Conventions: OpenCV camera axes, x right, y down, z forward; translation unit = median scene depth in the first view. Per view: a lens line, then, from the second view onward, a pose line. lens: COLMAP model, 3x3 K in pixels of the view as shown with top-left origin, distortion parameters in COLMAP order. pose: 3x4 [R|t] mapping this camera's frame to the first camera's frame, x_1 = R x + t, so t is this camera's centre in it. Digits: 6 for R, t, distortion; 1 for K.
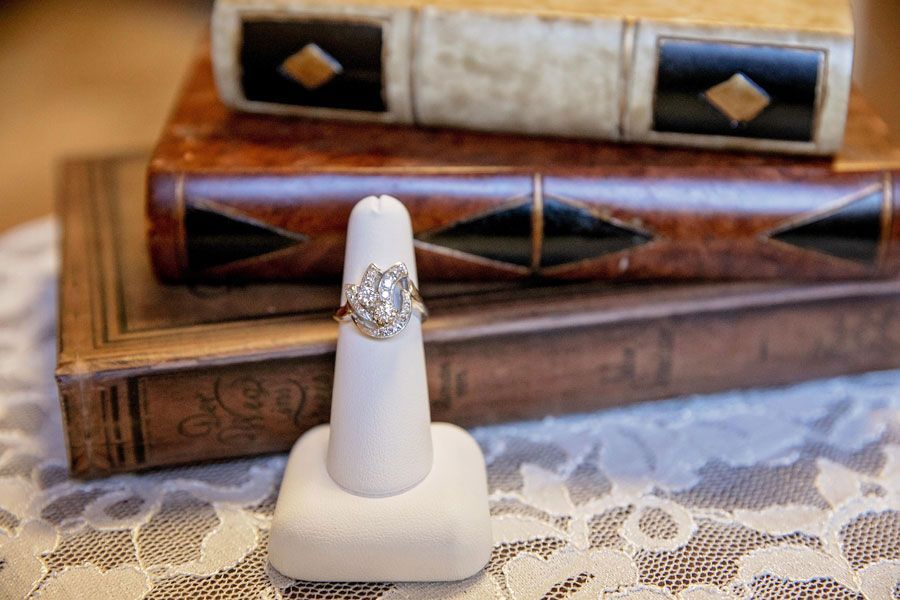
lens RADIAL K [[1375.9, 0, 450.0], [0, 1375.9, 300.0], [0, 0, 1]] dist [-0.054961, -0.019259]
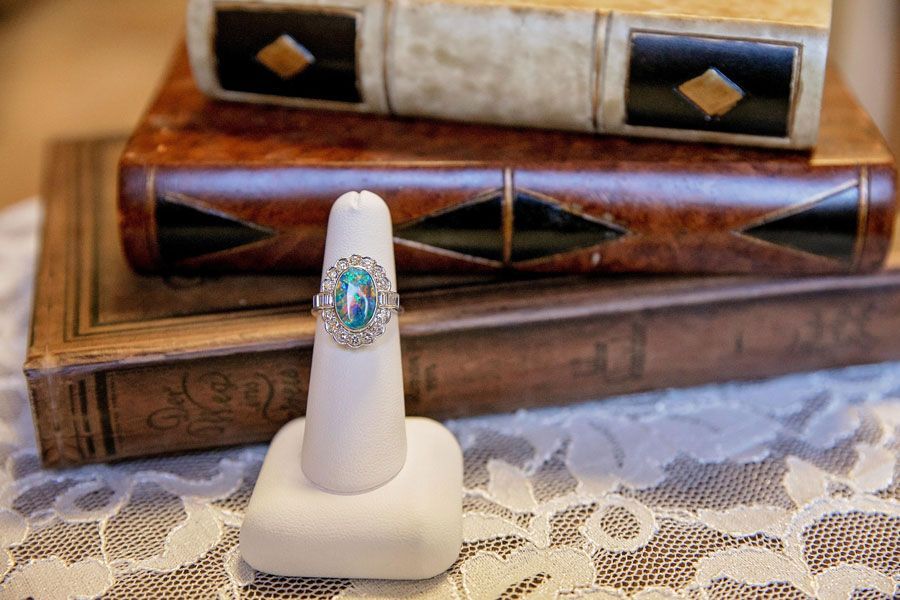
lens RADIAL K [[1375.9, 0, 450.0], [0, 1375.9, 300.0], [0, 0, 1]] dist [-0.054961, -0.019259]
pose [[0.999425, 0.007057, -0.033159, 0.056748], [-0.005772, 0.999235, 0.038689, -0.035495], [0.033407, -0.038476, 0.998701, 0.002015]]
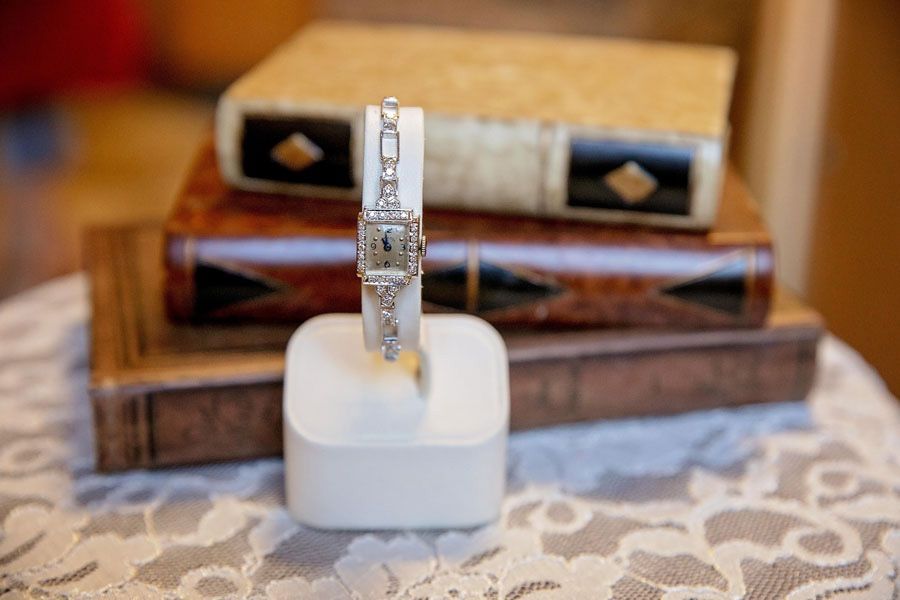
lens RADIAL K [[1375.9, 0, 450.0], [0, 1375.9, 300.0], [0, 0, 1]] dist [-0.054961, -0.019259]
pose [[0.999860, 0.015862, 0.005252, 0.037936], [-0.015451, 0.997375, -0.070746, 0.054841], [-0.006360, 0.070655, 0.997481, -0.265635]]
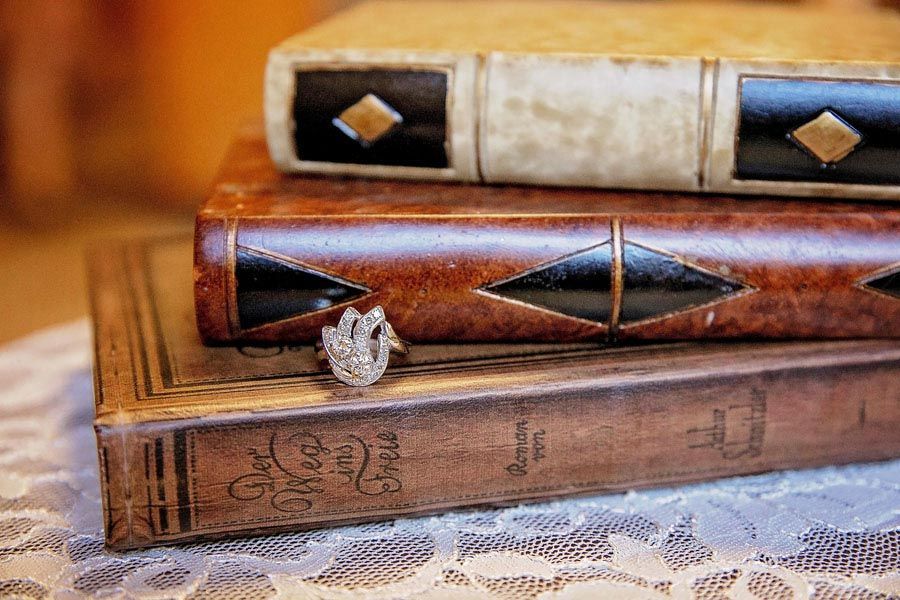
lens RADIAL K [[1375.9, 0, 450.0], [0, 1375.9, 300.0], [0, 0, 1]] dist [-0.054961, -0.019259]
pose [[0.999956, -0.007373, 0.005826, -0.056327], [0.008216, 0.986865, -0.161335, 0.114836], [-0.004560, 0.161376, 0.986882, 0.091909]]
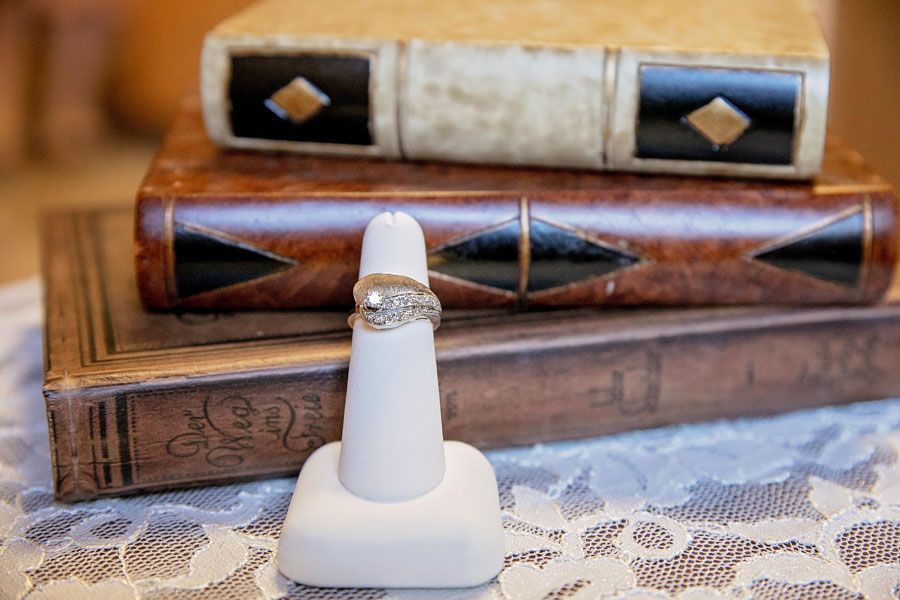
lens RADIAL K [[1375.9, 0, 450.0], [0, 1375.9, 300.0], [0, 0, 1]] dist [-0.054961, -0.019259]
pose [[0.999650, -0.007616, 0.025339, -0.017576], [0.010210, 0.994541, -0.103848, 0.090713], [-0.024409, 0.104070, 0.994270, 0.001314]]
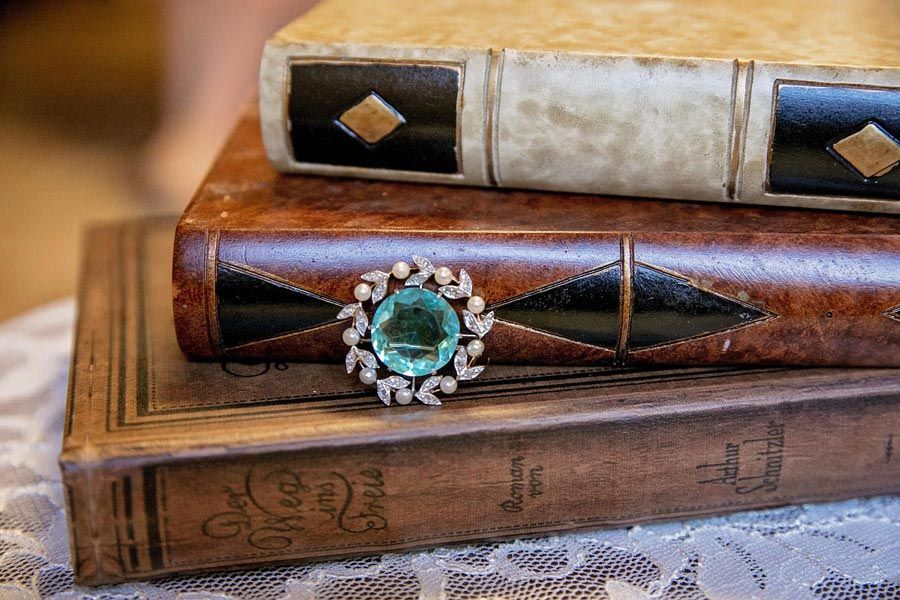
lens RADIAL K [[1375.9, 0, 450.0], [0, 1375.9, 300.0], [0, 0, 1]] dist [-0.054961, -0.019259]
pose [[0.999140, 0.011938, -0.039708, -0.012459], [-0.015126, 0.996600, -0.080988, 0.018797], [0.038606, 0.081519, 0.995924, 0.146588]]
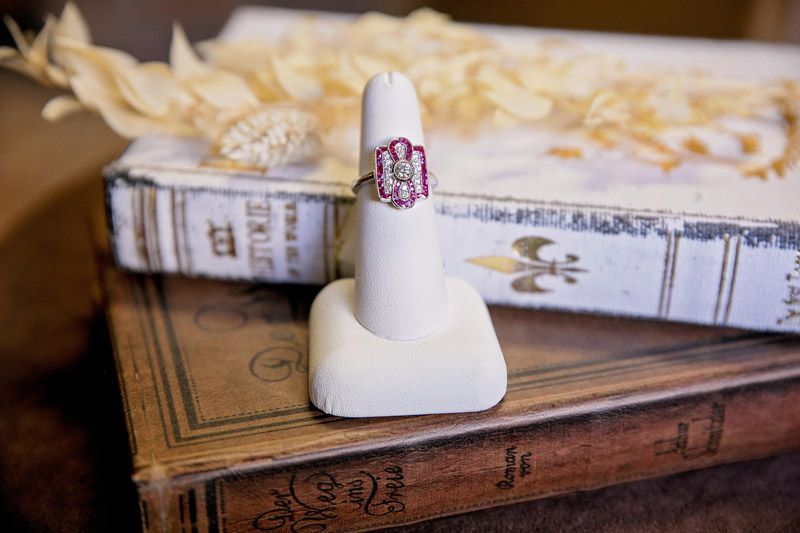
lens RADIAL K [[1223.0, 0, 400.0], [0, 1223.0, 266.5], [0, 0, 1]] dist [-0.054961, -0.019259]
pose [[0.999286, -0.015187, 0.034609, -0.116573], [0.013778, 0.999081, 0.040594, -0.127623], [-0.035194, -0.040088, 0.998576, 0.108897]]
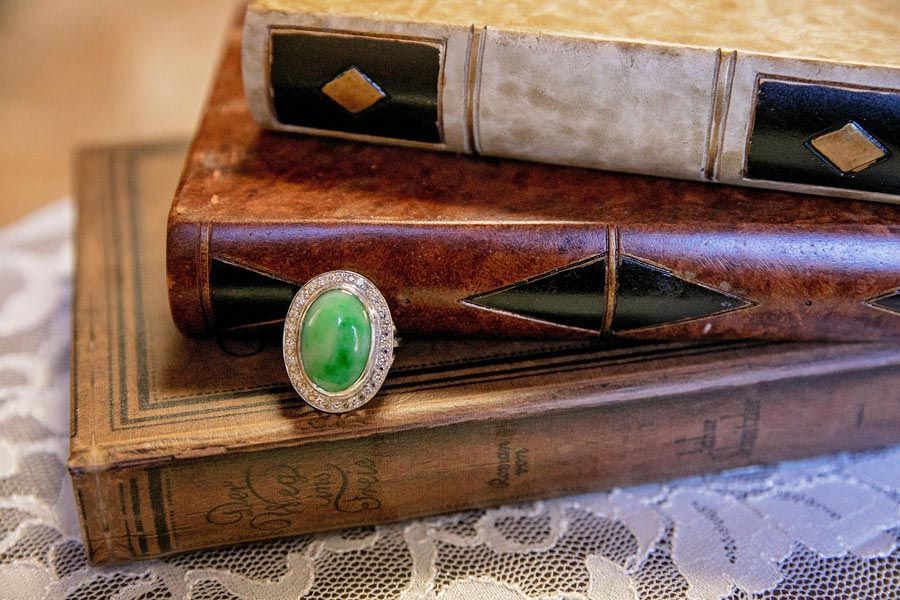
lens RADIAL K [[1375.9, 0, 450.0], [0, 1375.9, 300.0], [0, 0, 1]] dist [-0.054961, -0.019259]
pose [[0.999355, 0.014981, -0.032626, -0.010658], [-0.010639, 0.991533, 0.129415, -0.163324], [0.034289, -0.128984, 0.991054, 0.129432]]
